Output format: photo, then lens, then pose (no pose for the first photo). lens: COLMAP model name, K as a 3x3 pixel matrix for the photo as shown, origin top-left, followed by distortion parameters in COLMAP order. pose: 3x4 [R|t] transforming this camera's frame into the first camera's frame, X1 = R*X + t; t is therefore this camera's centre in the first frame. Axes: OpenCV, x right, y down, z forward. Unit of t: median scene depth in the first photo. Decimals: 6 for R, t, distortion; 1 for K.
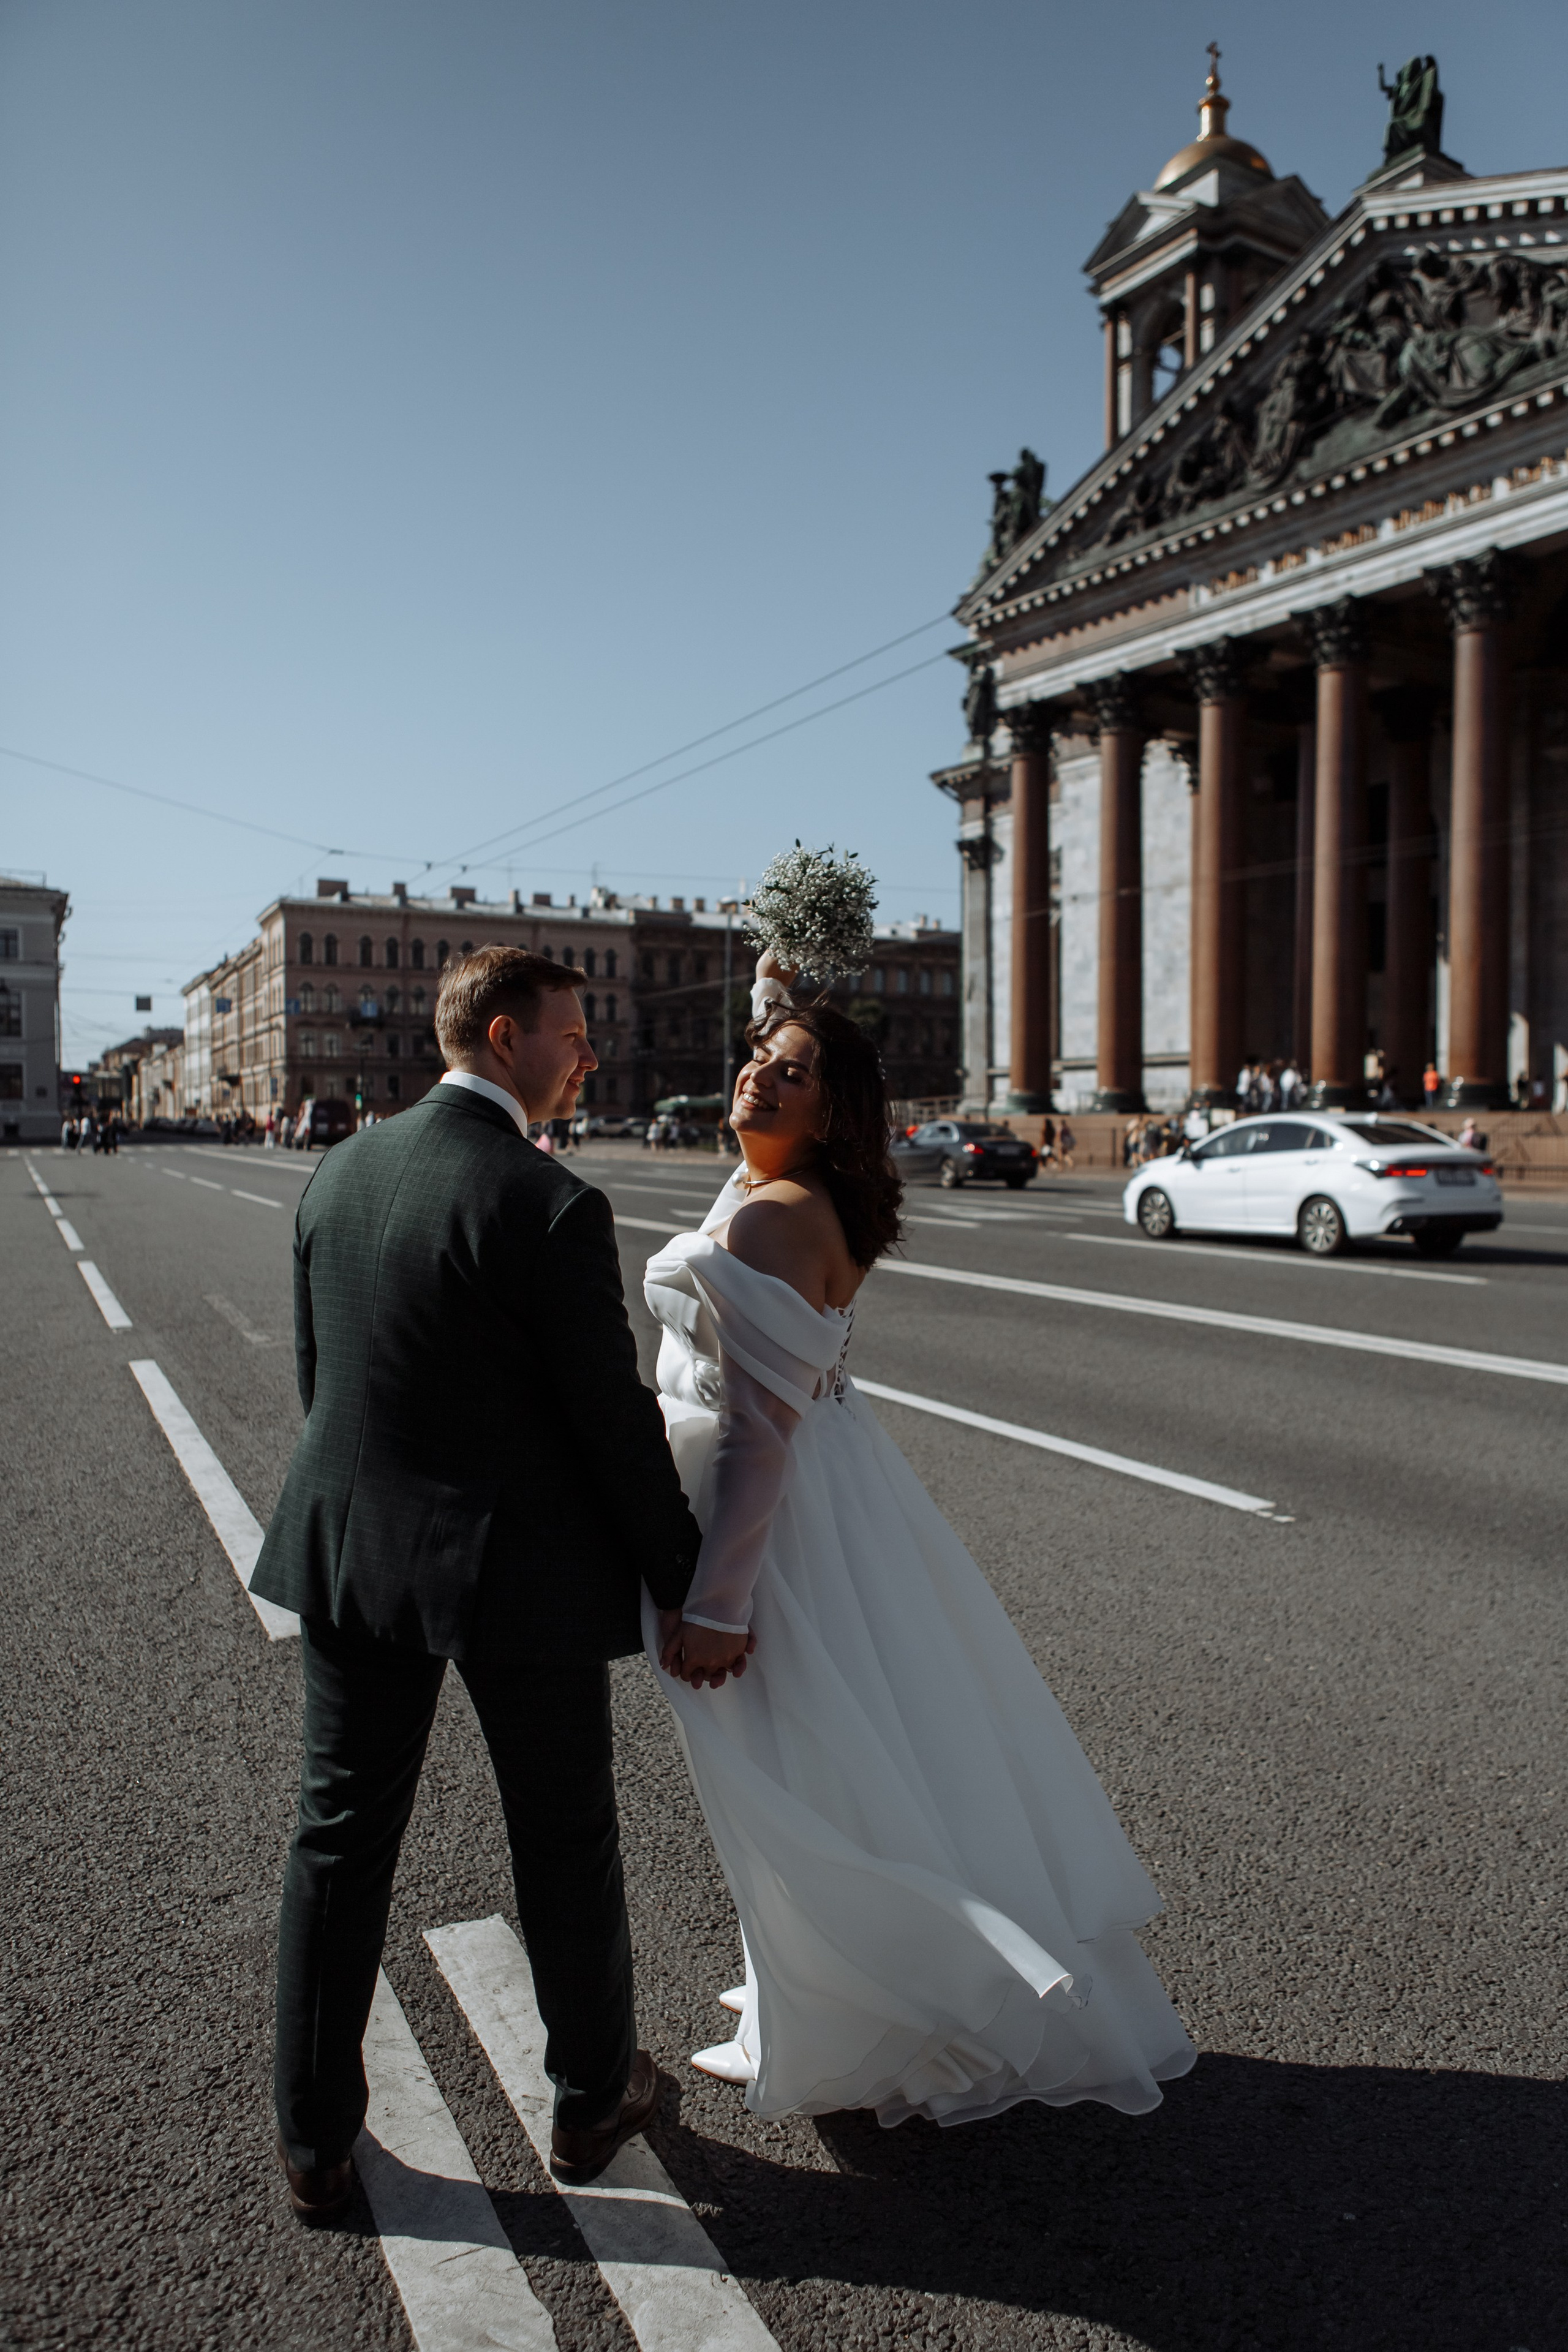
lens RADIAL K [[1637.4, 0, 784.0], [0, 1637.4, 1176.0], [0, 0, 1]] dist [-0.035547, -0.000207]
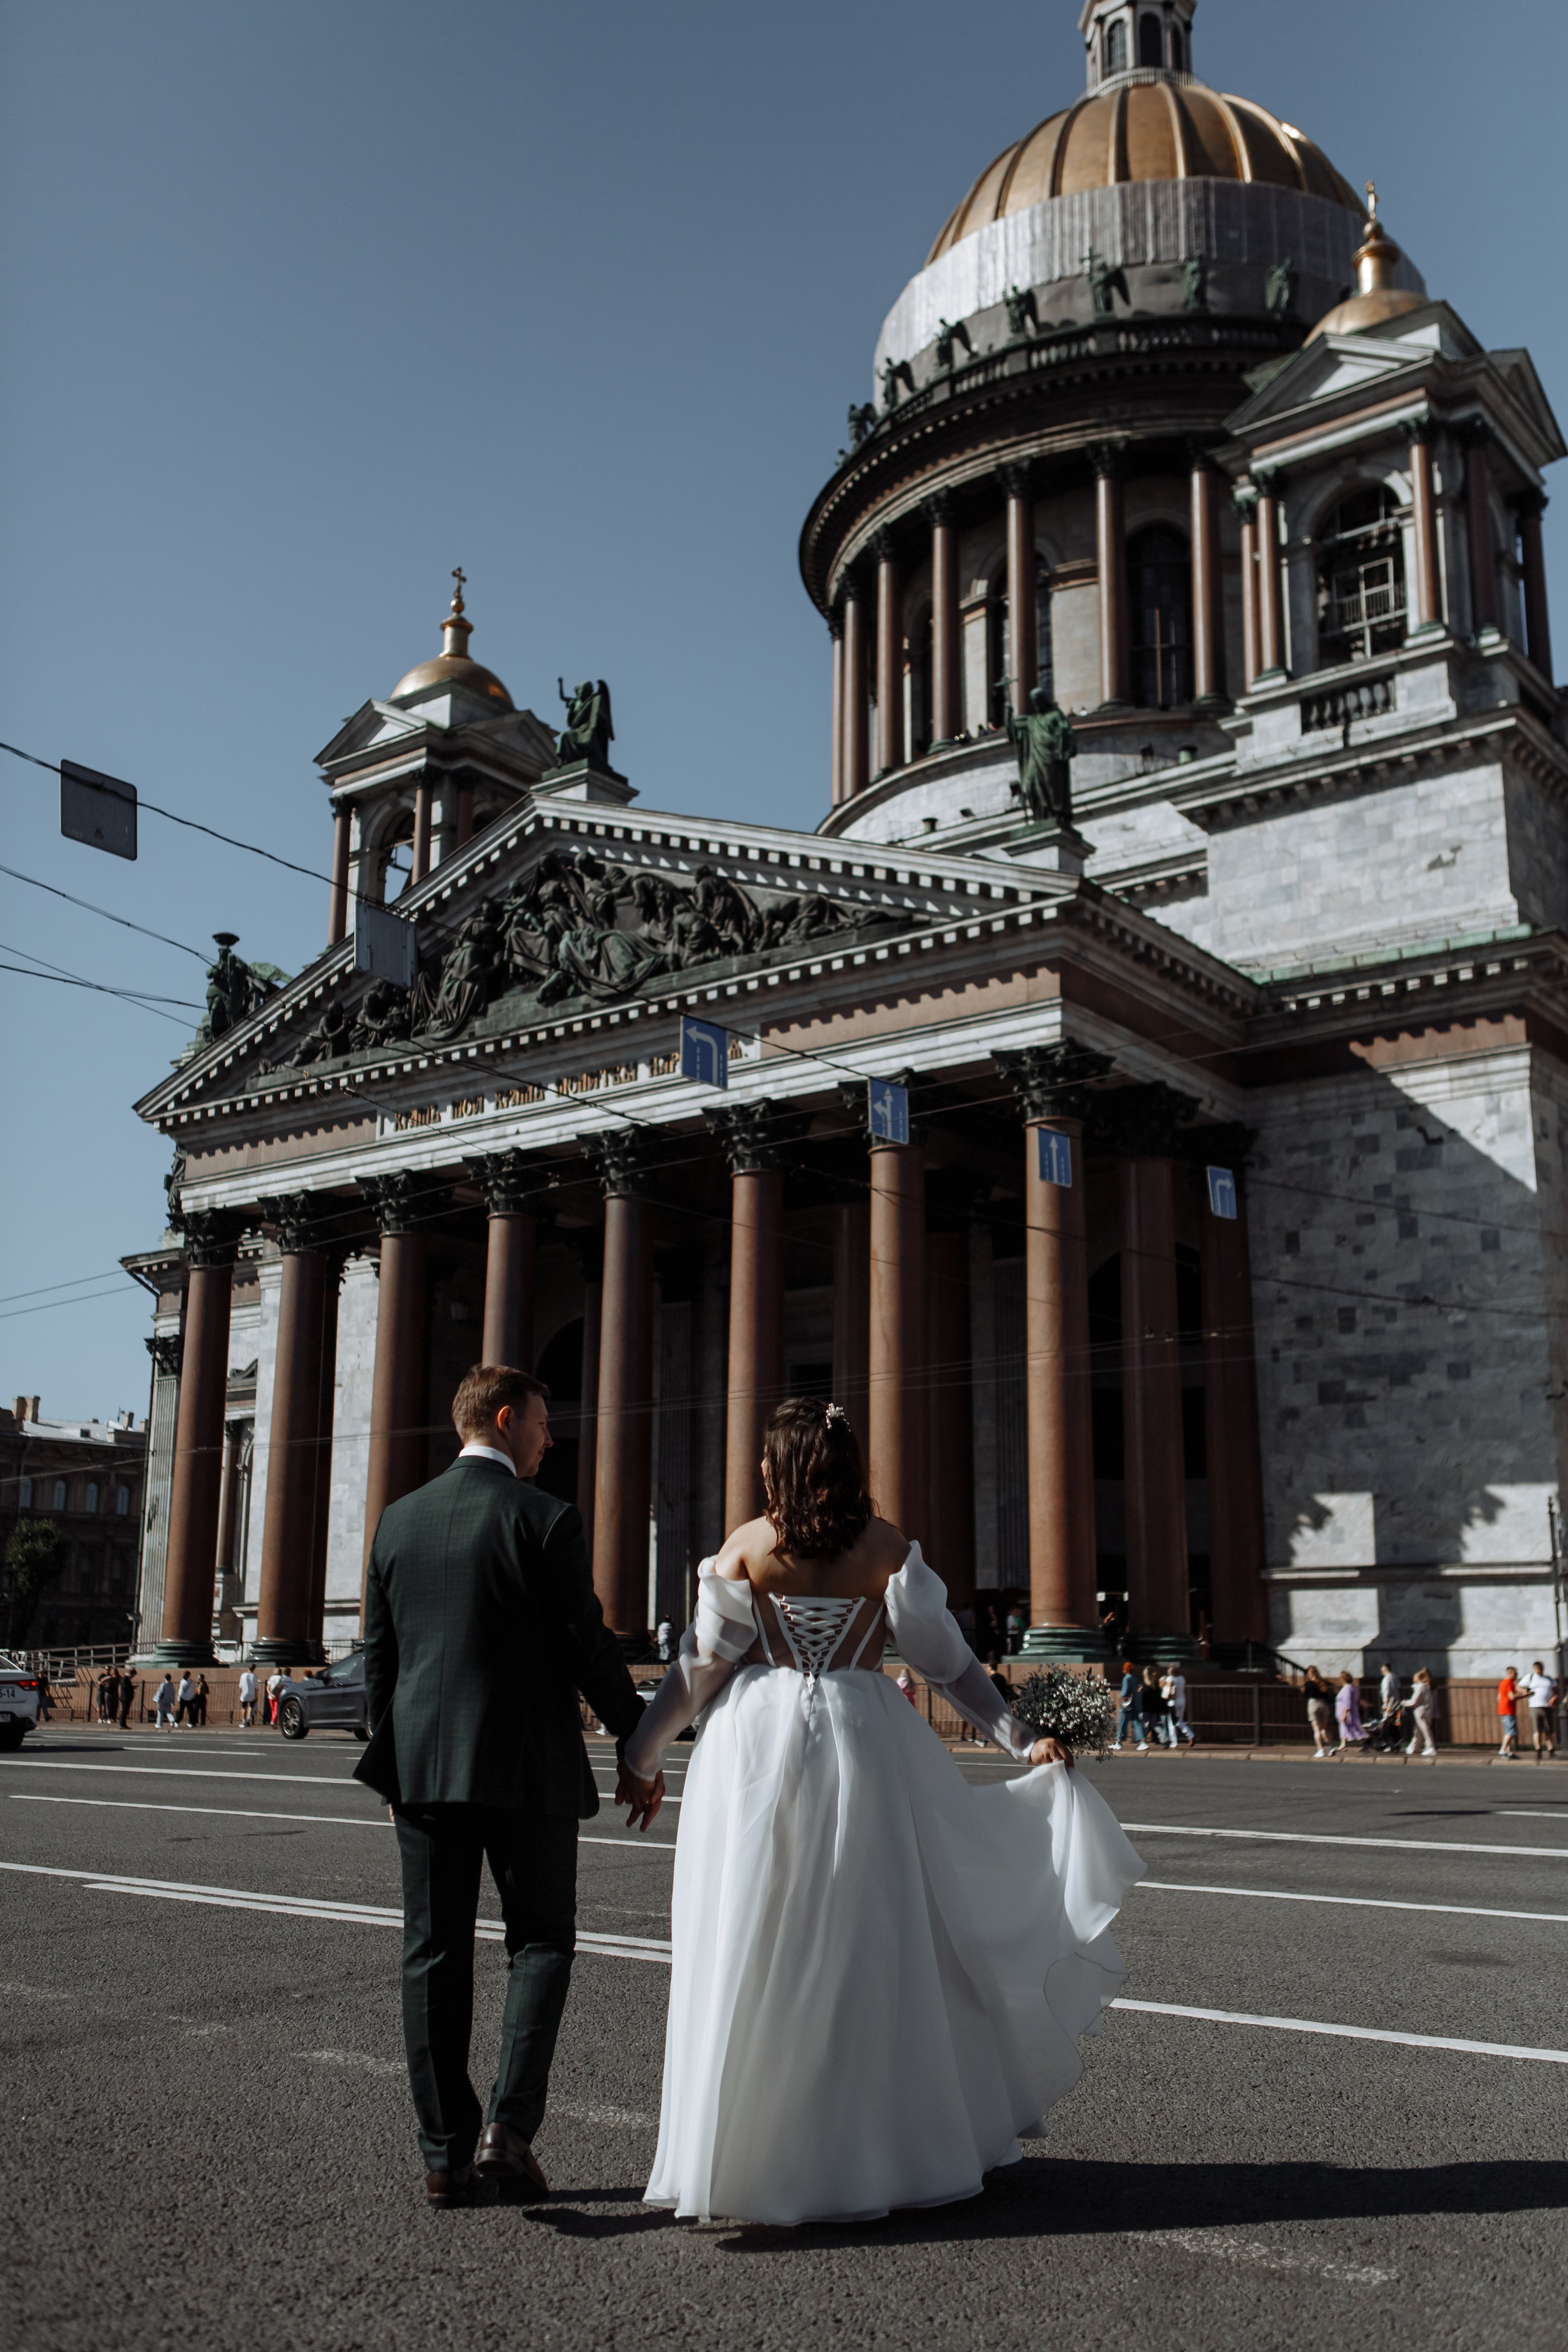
lens RADIAL K [[2187.3, 0, 784.0], [0, 2187.3, 1176.0], [0, 0, 1]] dist [0.004767, 0.000287]
pose [[0.934829, 0.087383, 0.344179, 0.029273], [0.005646, 0.965469, -0.260457, 0.018380], [-0.355053, 0.245426, 0.902055, -0.279952]]
